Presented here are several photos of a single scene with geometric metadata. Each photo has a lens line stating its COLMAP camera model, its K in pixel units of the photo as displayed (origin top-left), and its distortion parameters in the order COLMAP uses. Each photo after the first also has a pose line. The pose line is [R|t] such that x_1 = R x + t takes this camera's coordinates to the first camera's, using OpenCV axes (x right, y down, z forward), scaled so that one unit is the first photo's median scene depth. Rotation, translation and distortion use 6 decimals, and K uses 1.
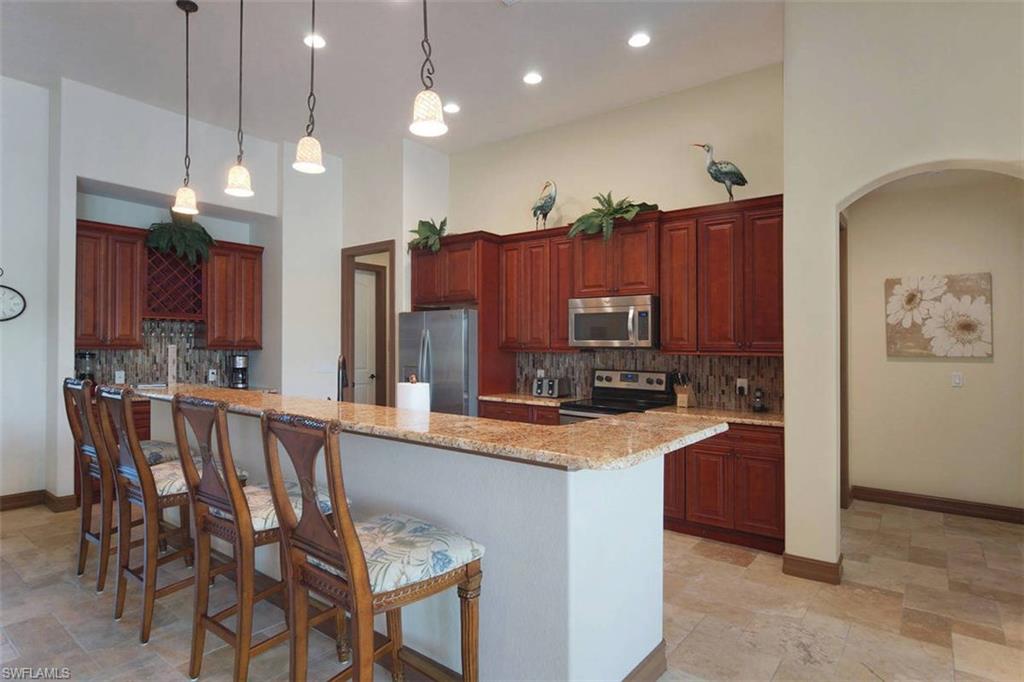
lens RADIAL K [[545.5, 0, 494.7], [0, 545.5, 335.5], [0, 0, 1]] dist [-0.000118, 0.000267]
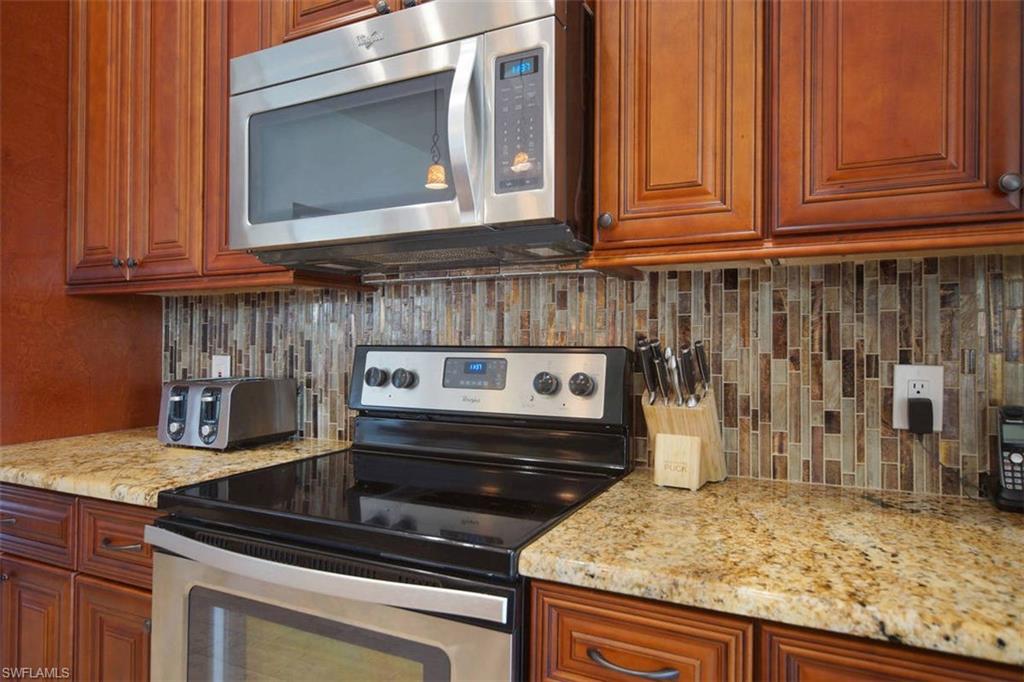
lens RADIAL K [[625.6, 0, 512.0], [0, 625.6, 341.0], [0, 0, 1]] dist [0.004238, 0.001977]
pose [[0.973869, -0.006835, 0.227008, 0.195681], [0.003509, 0.999881, 0.015050, 0.057408], [-0.227084, -0.013860, 0.973777, 0.697925]]
